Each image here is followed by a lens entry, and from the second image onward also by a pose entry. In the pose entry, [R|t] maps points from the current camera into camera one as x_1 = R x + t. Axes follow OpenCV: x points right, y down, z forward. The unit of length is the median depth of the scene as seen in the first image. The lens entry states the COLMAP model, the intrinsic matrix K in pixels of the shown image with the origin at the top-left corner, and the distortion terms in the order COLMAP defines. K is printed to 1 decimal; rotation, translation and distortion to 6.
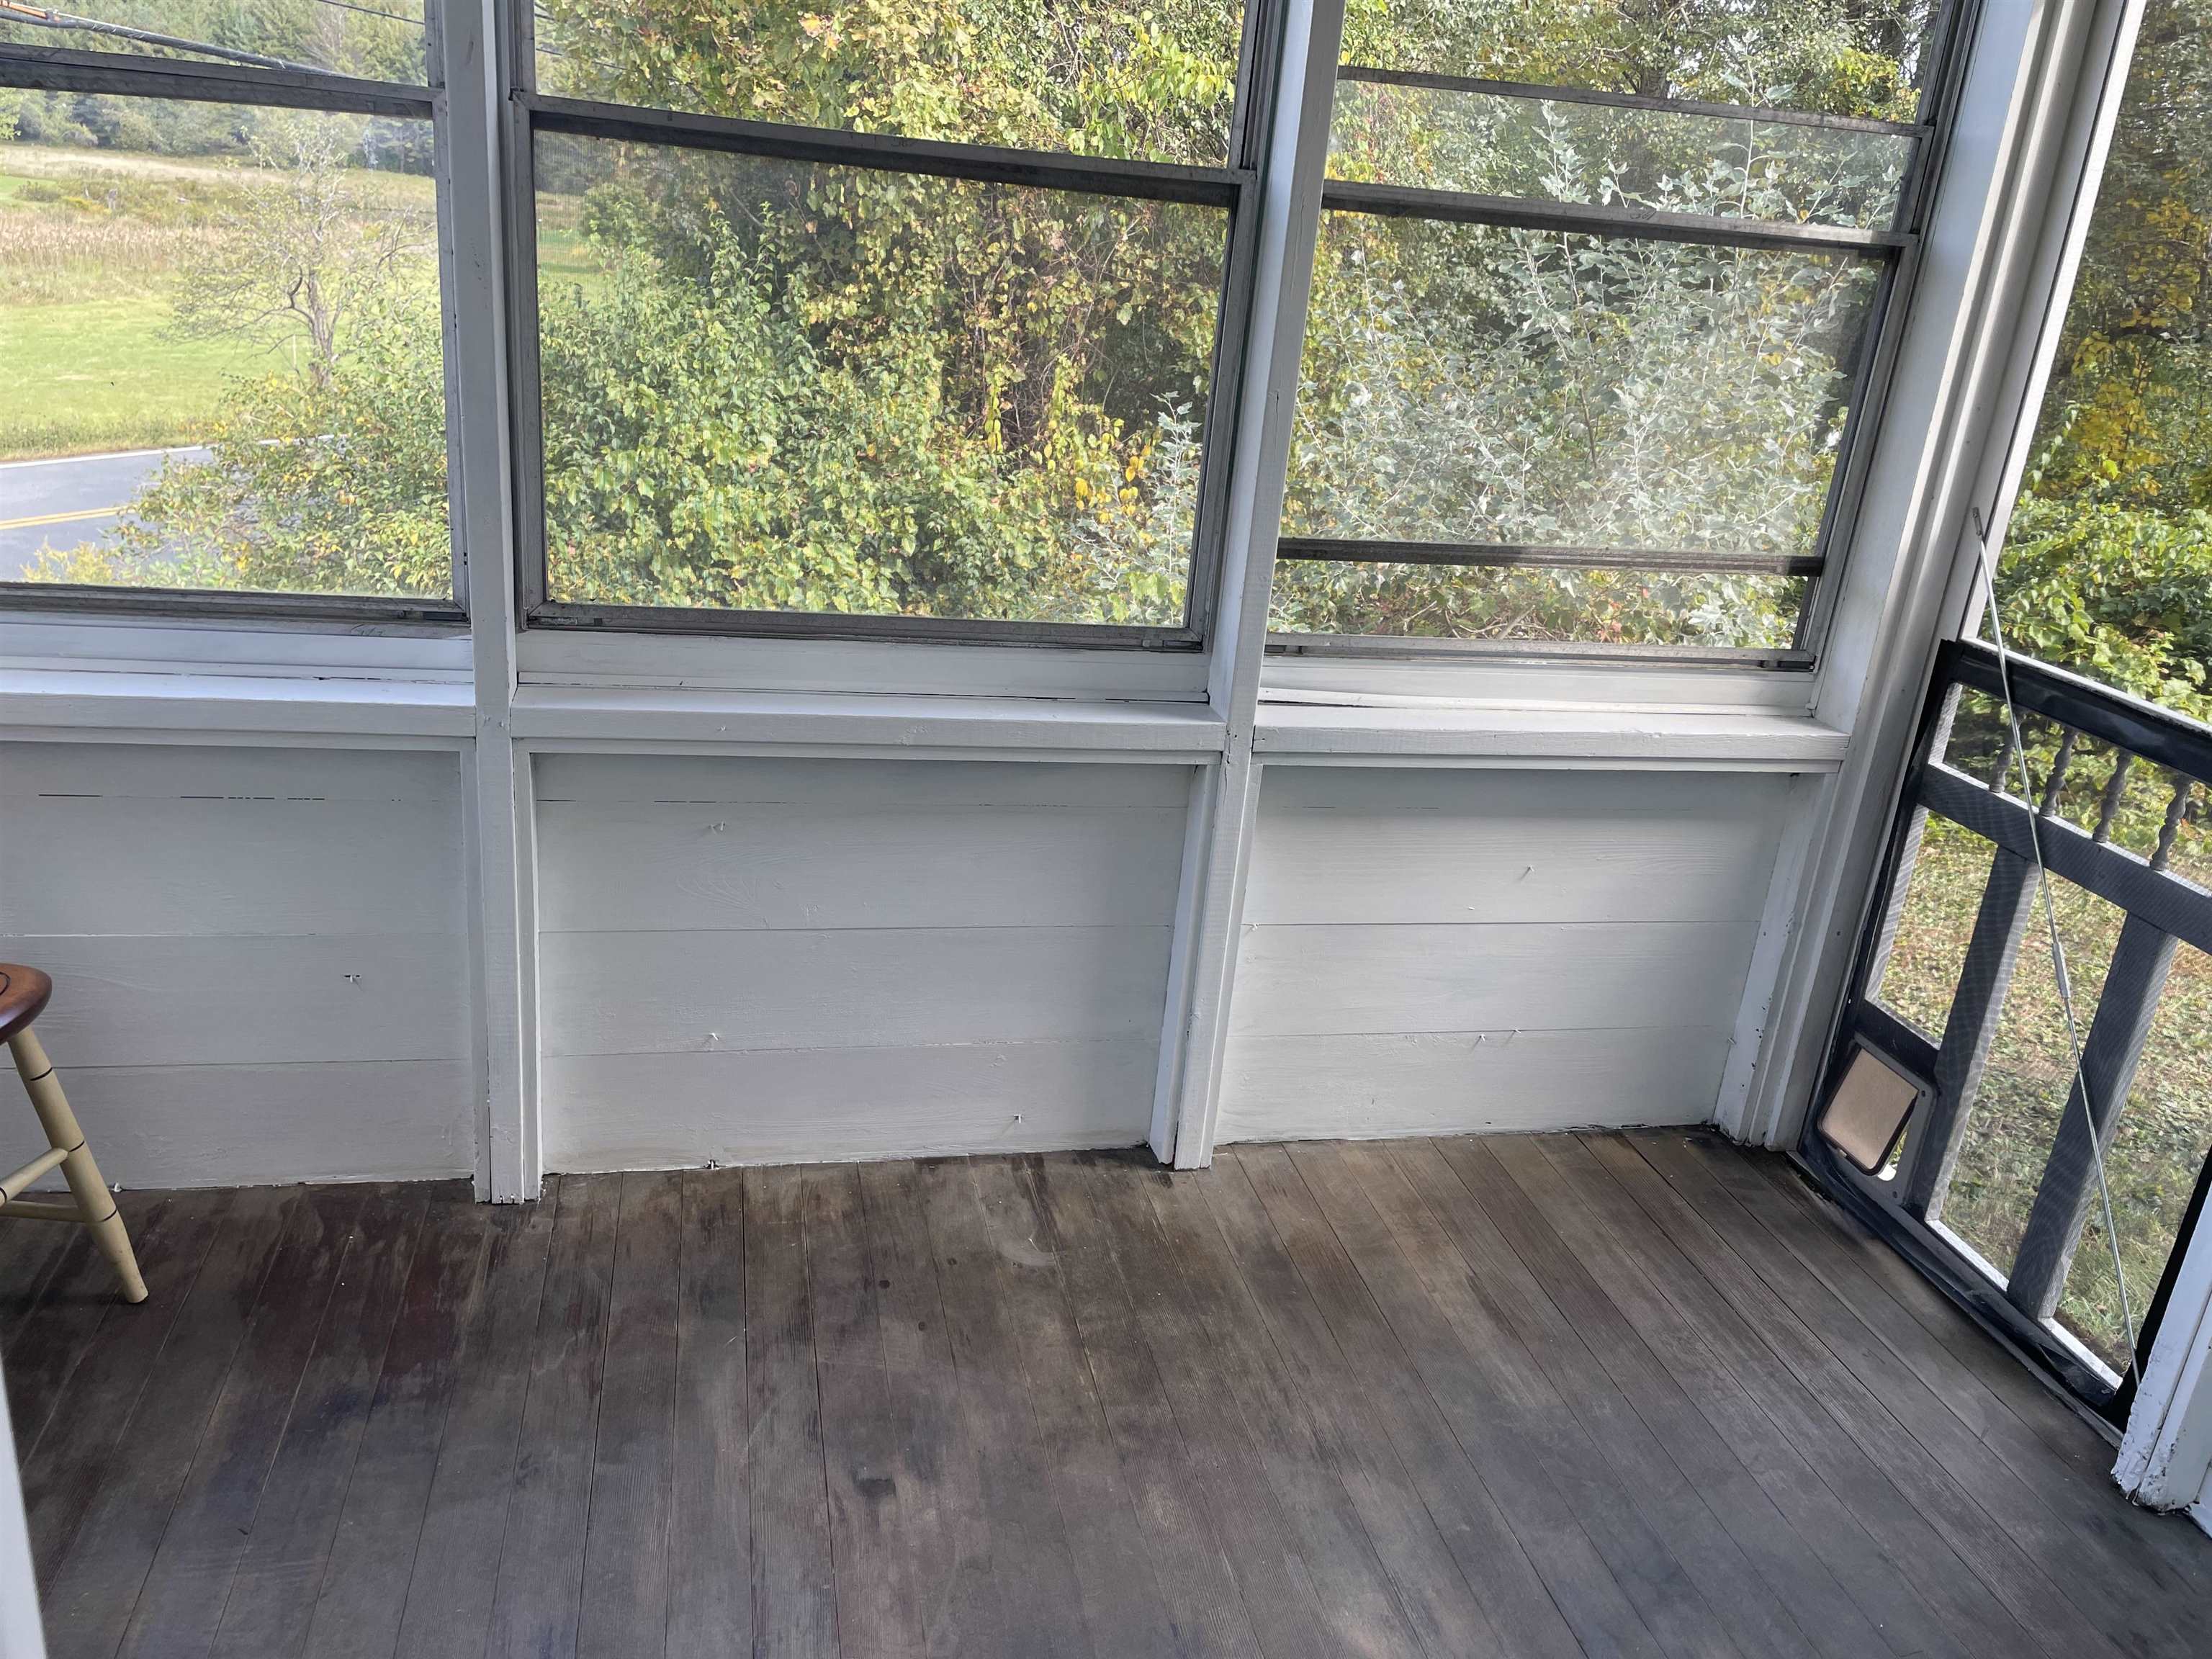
lens RADIAL K [[1697.8, 0, 1100.9], [0, 1697.8, 818.6], [0, 0, 1]] dist [0.081928, -0.060731]
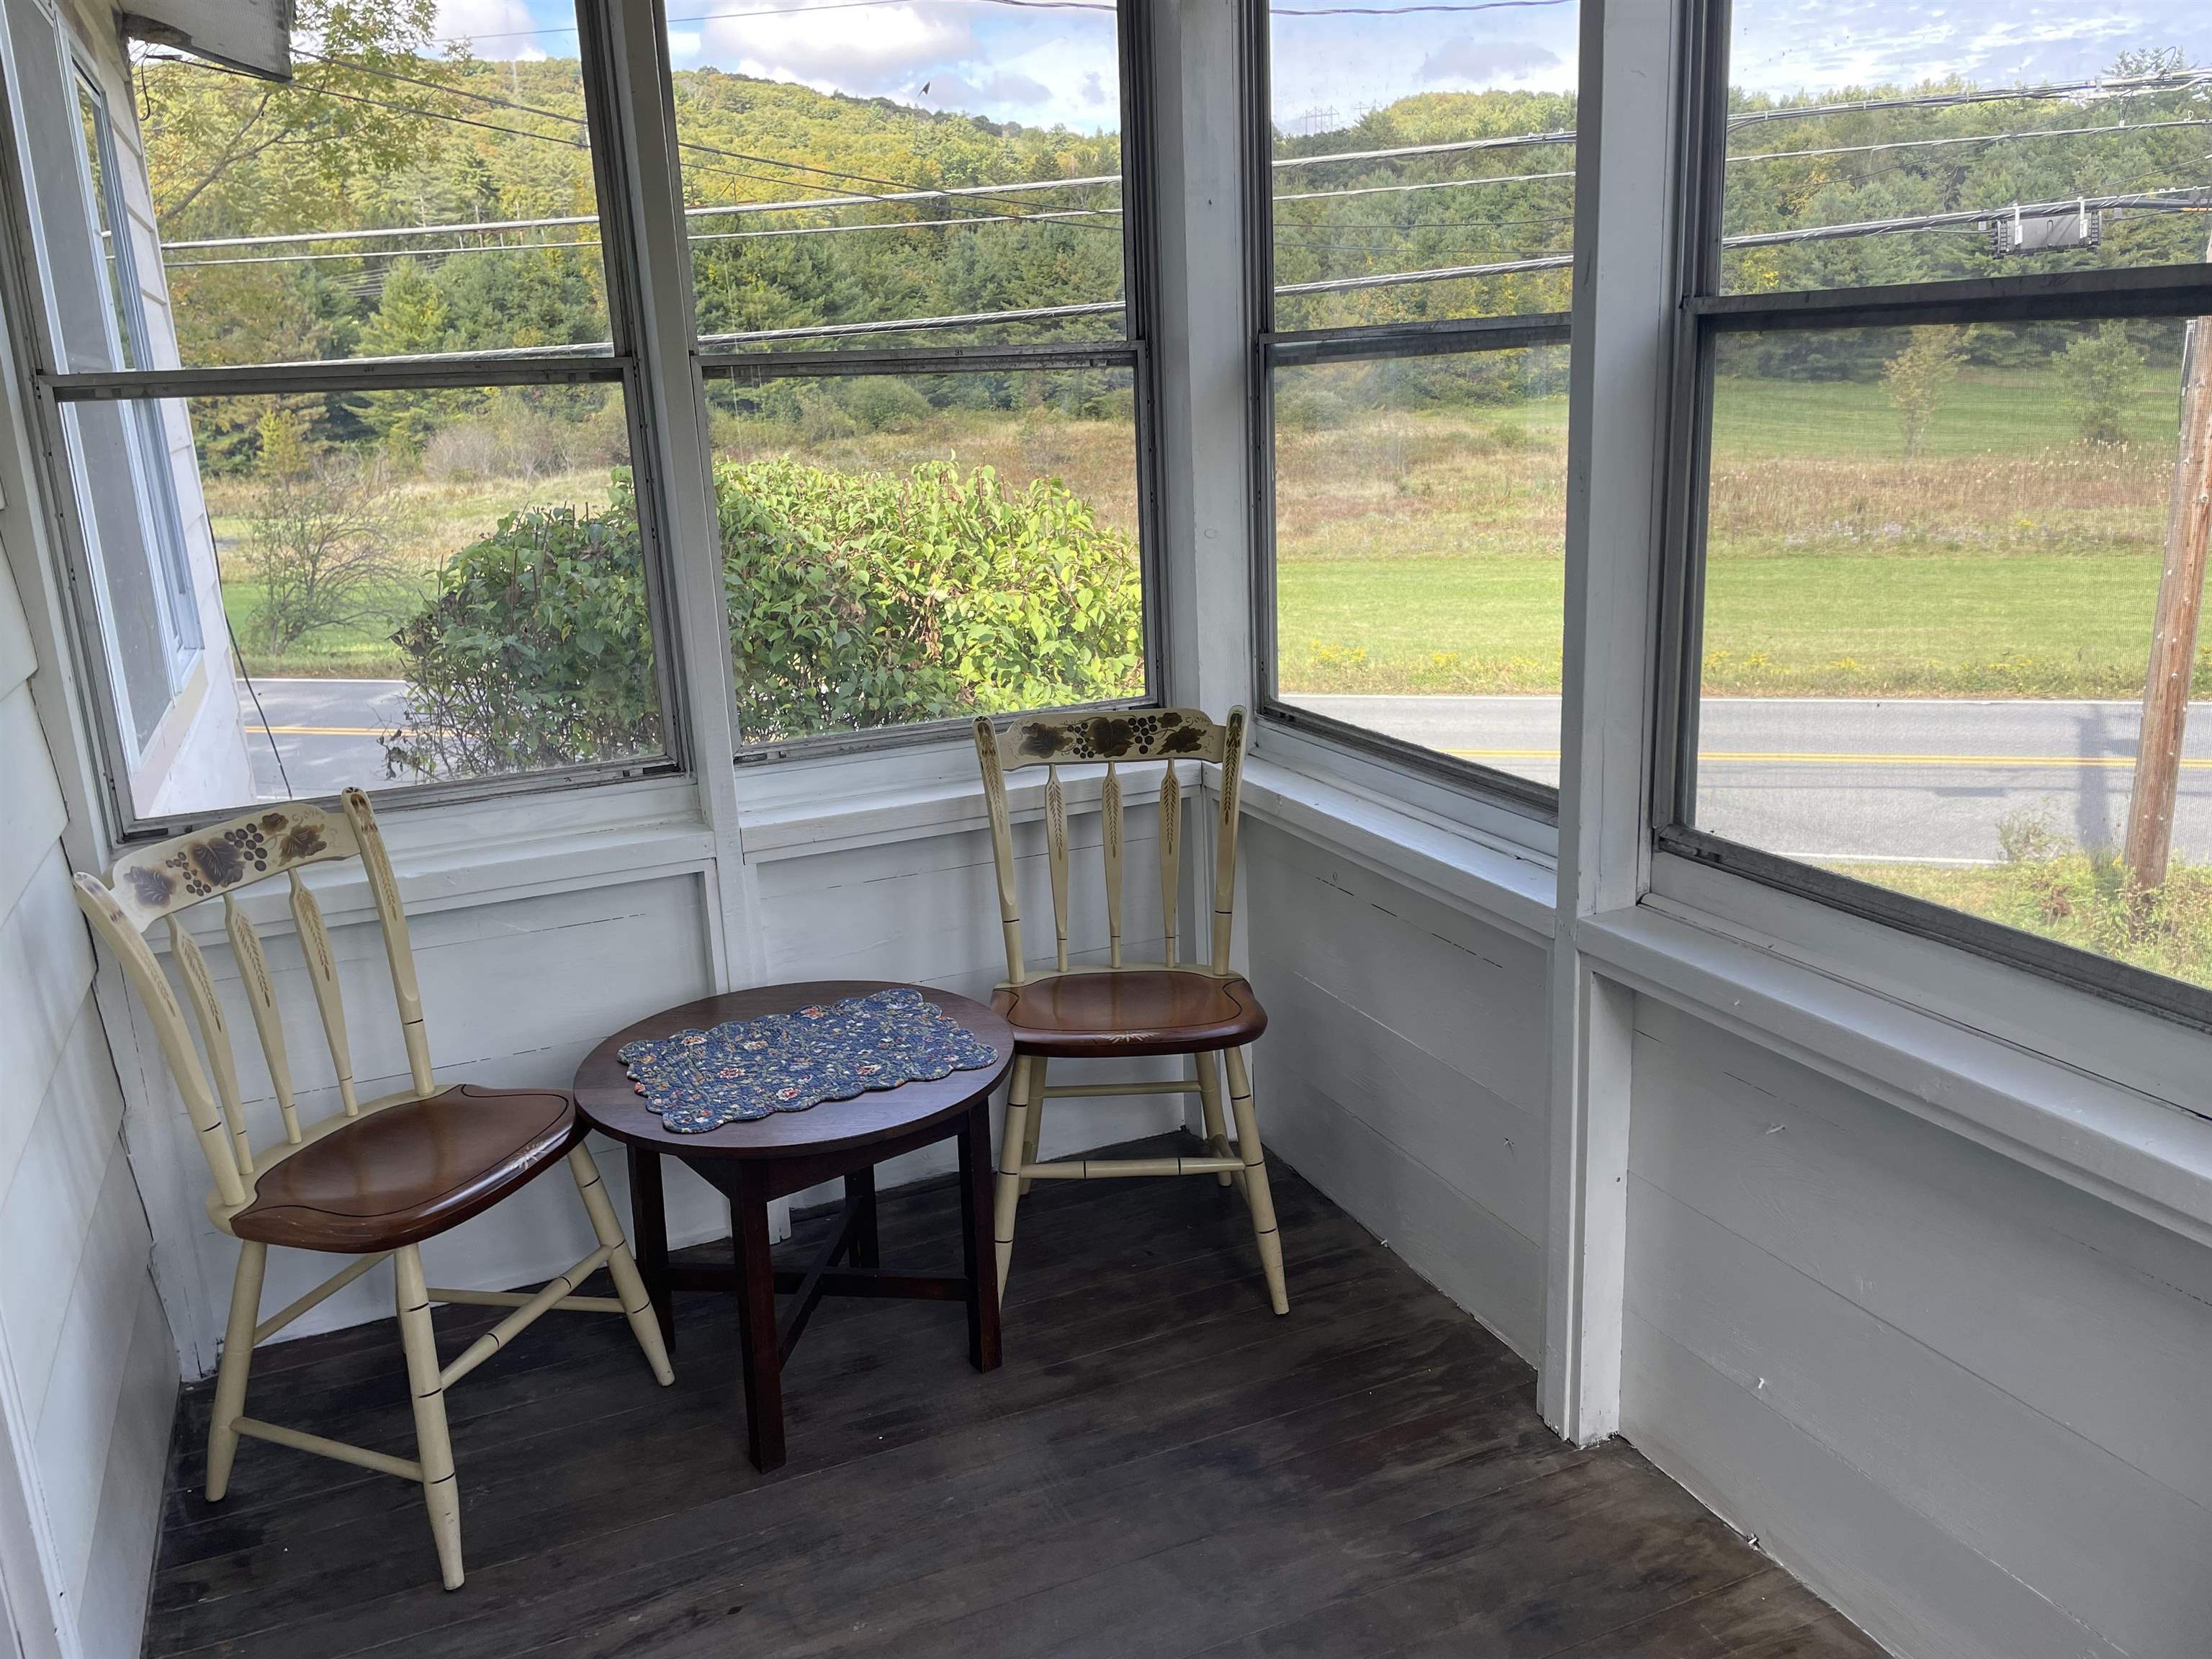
lens RADIAL K [[1697.8, 0, 1102.1], [0, 1697.8, 825.4], [0, 0, 1]] dist [0.081928, -0.060731]
pose [[0.197450, 0.161862, -0.966858, 0.518109], [-0.281834, 0.954009, 0.102155, -0.135514], [0.938926, 0.252323, 0.233988, 0.500498]]
